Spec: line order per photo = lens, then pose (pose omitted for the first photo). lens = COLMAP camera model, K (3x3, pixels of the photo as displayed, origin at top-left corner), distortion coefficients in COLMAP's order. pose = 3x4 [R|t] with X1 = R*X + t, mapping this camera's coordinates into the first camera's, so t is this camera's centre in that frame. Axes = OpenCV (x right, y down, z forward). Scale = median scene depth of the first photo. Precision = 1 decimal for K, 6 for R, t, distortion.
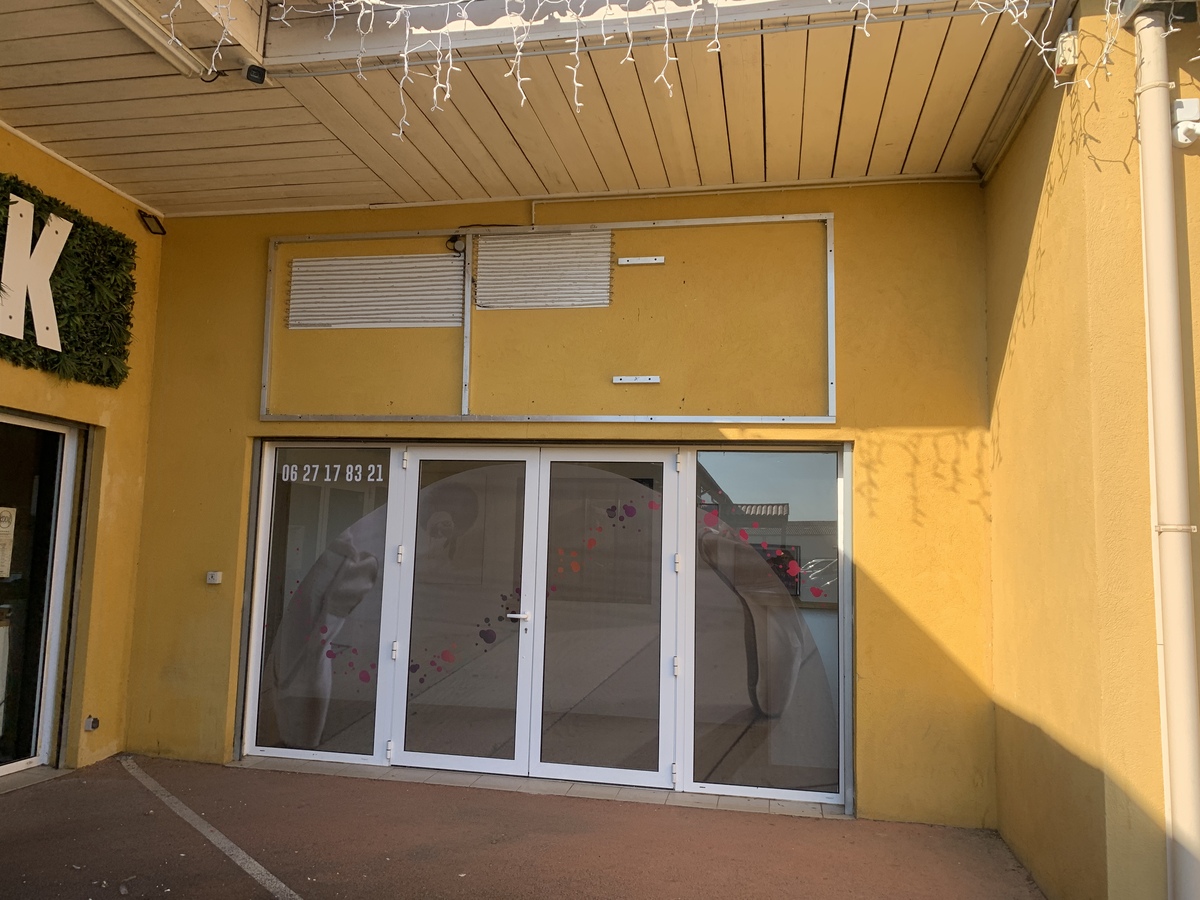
lens RADIAL K [[928.3, 0, 596.9], [0, 928.3, 445.4], [0, 0, 1]] dist [0.002848, -0.003562]
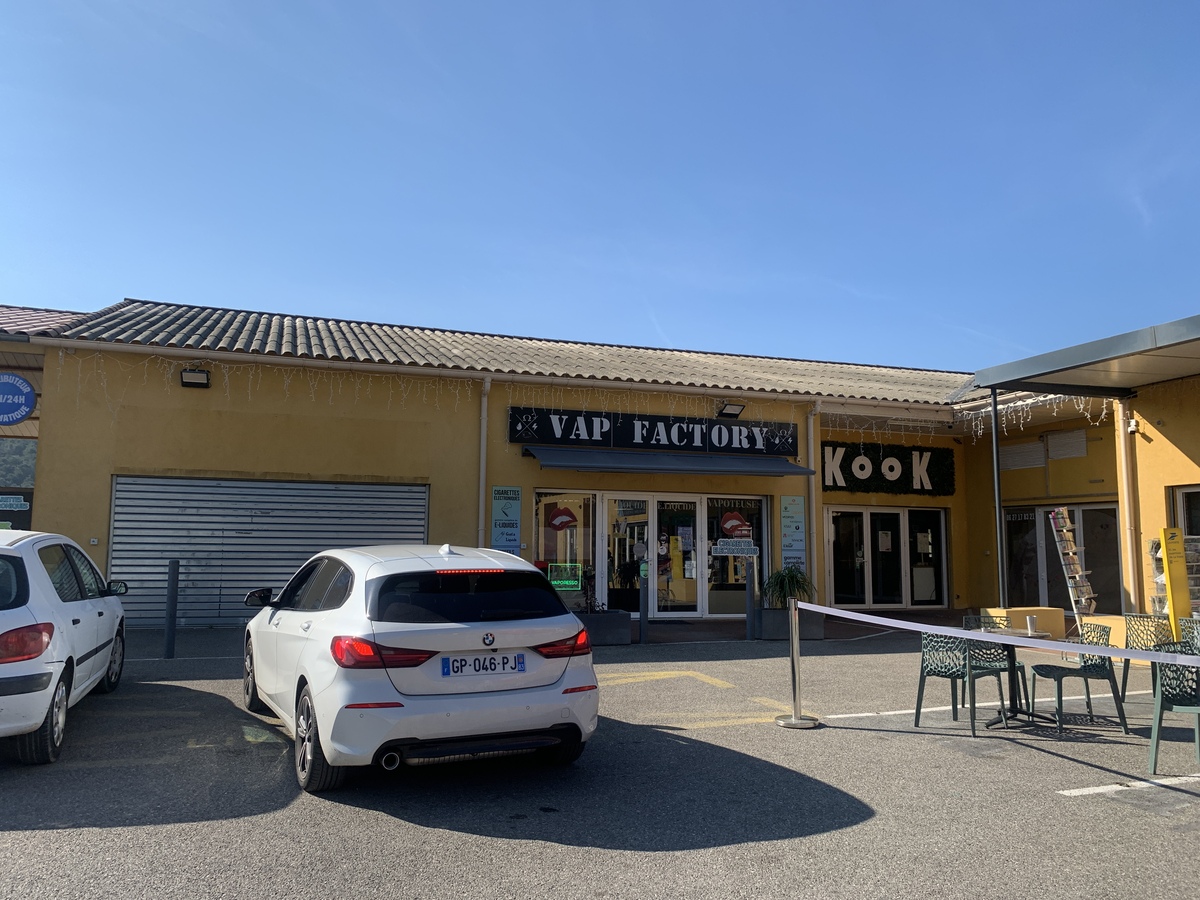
lens RADIAL K [[928.3, 0, 595.0], [0, 928.3, 450.6], [0, 0, 1]] dist [0.002848, -0.003562]
pose [[0.490133, -0.117852, -0.863644, 1.689054], [0.104388, 0.991623, -0.076074, -0.100190], [0.865375, -0.052868, 0.498329, -1.692511]]
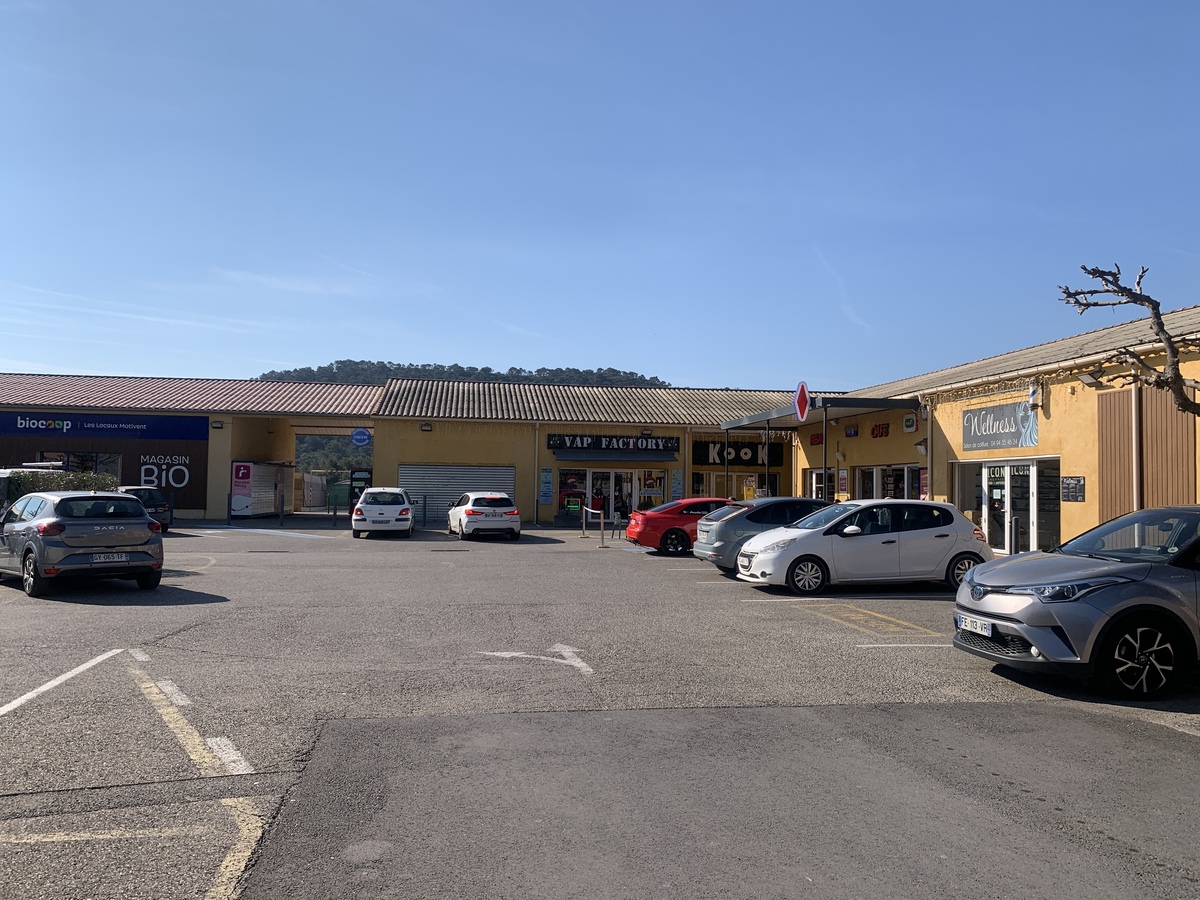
lens RADIAL K [[928.3, 0, 601.9], [0, 928.3, 449.6], [0, 0, 1]] dist [0.002848, -0.003562]
pose [[0.322097, -0.065063, -0.944468, 5.187493], [0.102331, 0.994183, -0.033589, -0.089993], [0.941160, -0.085830, 0.326882, -2.286250]]
